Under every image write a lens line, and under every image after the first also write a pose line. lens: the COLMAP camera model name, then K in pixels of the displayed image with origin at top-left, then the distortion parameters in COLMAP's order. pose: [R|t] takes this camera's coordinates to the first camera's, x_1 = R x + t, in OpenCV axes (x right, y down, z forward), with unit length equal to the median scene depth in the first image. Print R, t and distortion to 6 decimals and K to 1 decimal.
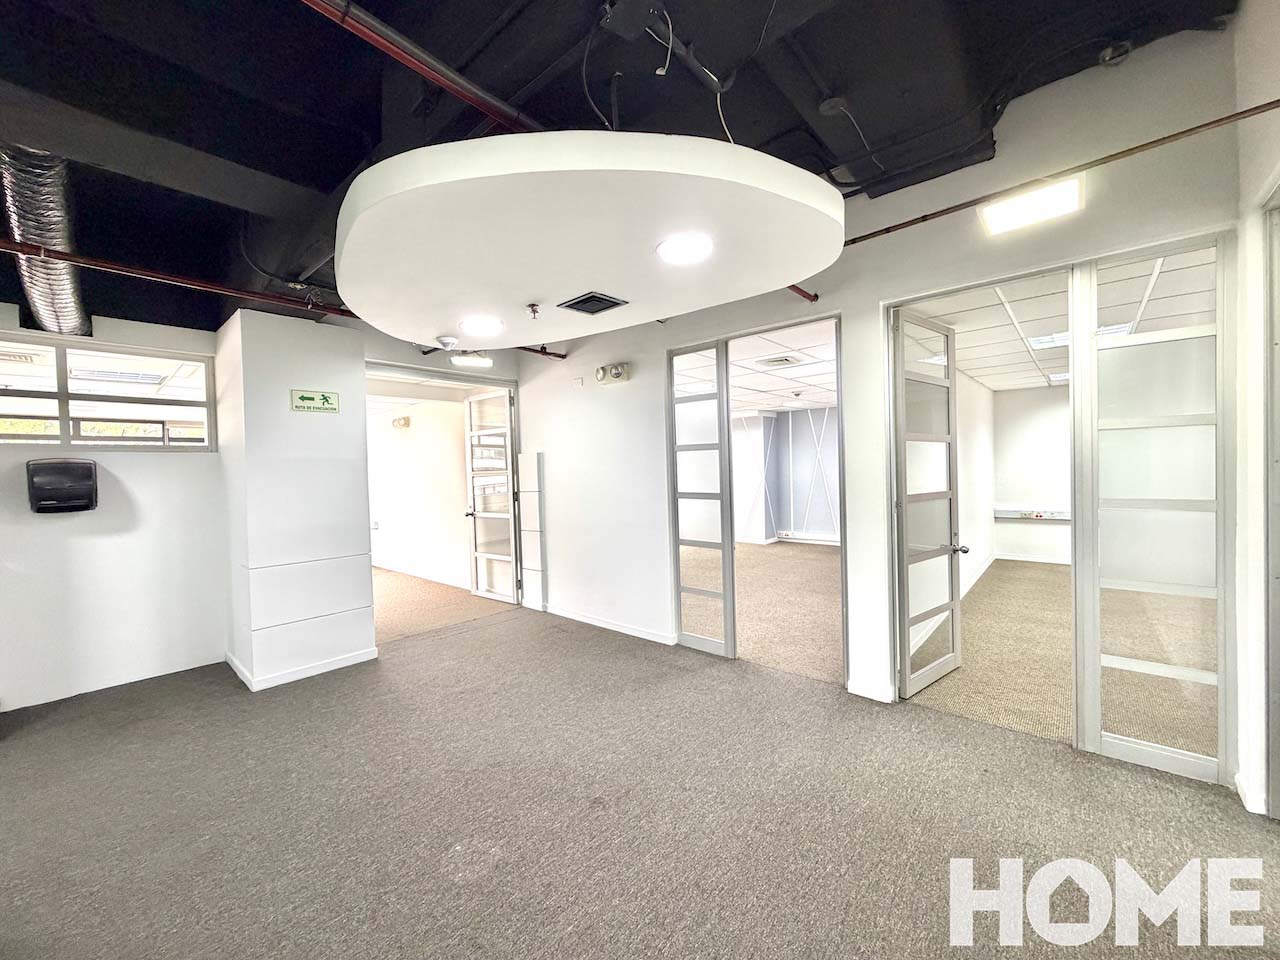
lens RADIAL K [[511.4, 0, 636.0], [0, 511.4, 477.7], [0, 0, 1]] dist [0.002328, 0.000170]
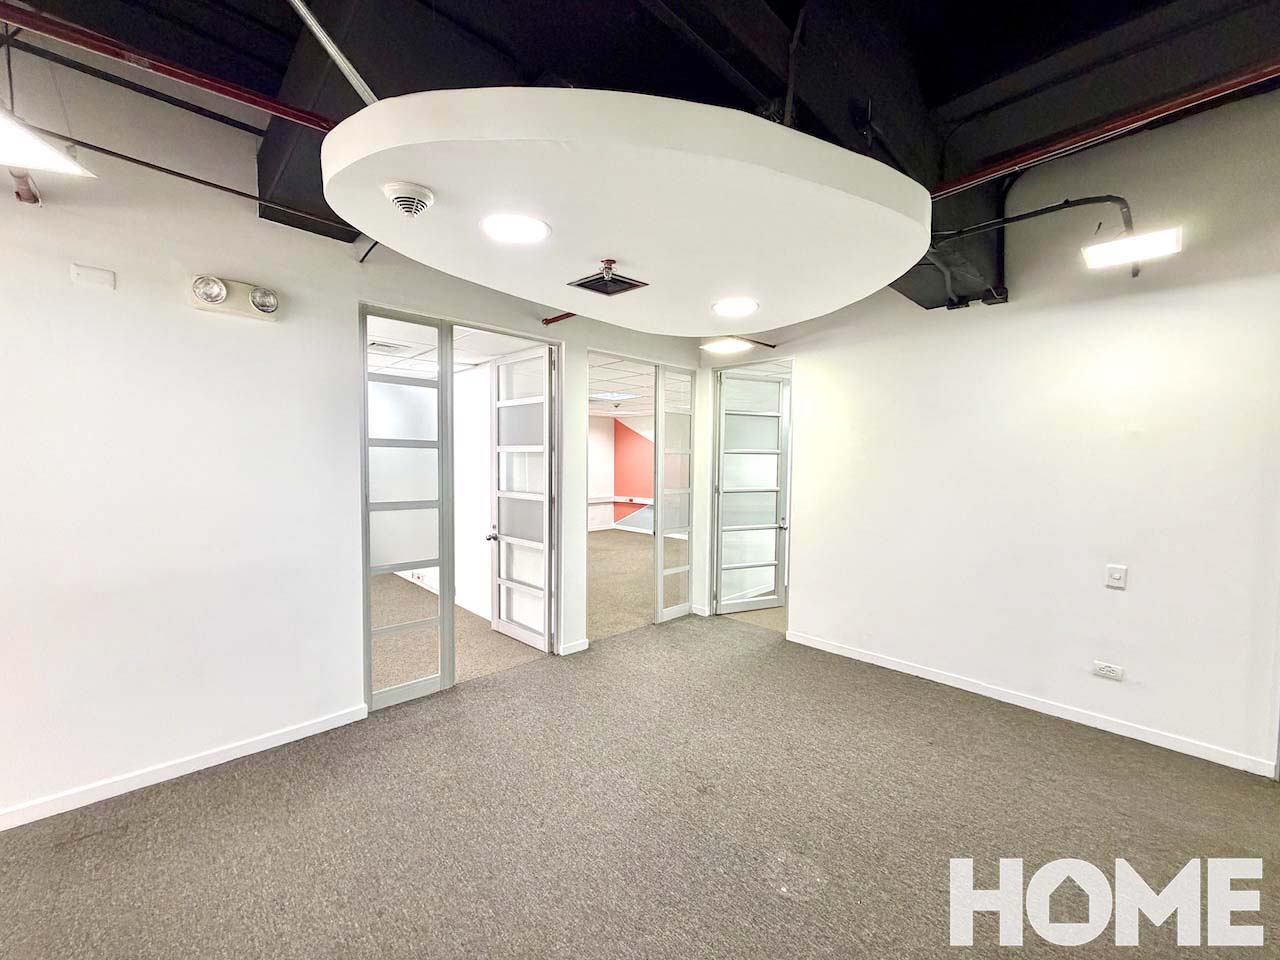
lens RADIAL K [[511.4, 0, 634.8], [0, 511.4, 474.6], [0, 0, 1]] dist [0.002328, 0.000170]
pose [[0.081468, -0.001541, 0.996675, -0.760309], [0.006371, 0.999979, 0.001025, -0.011630], [-0.996656, 0.006266, 0.081476, 0.705029]]
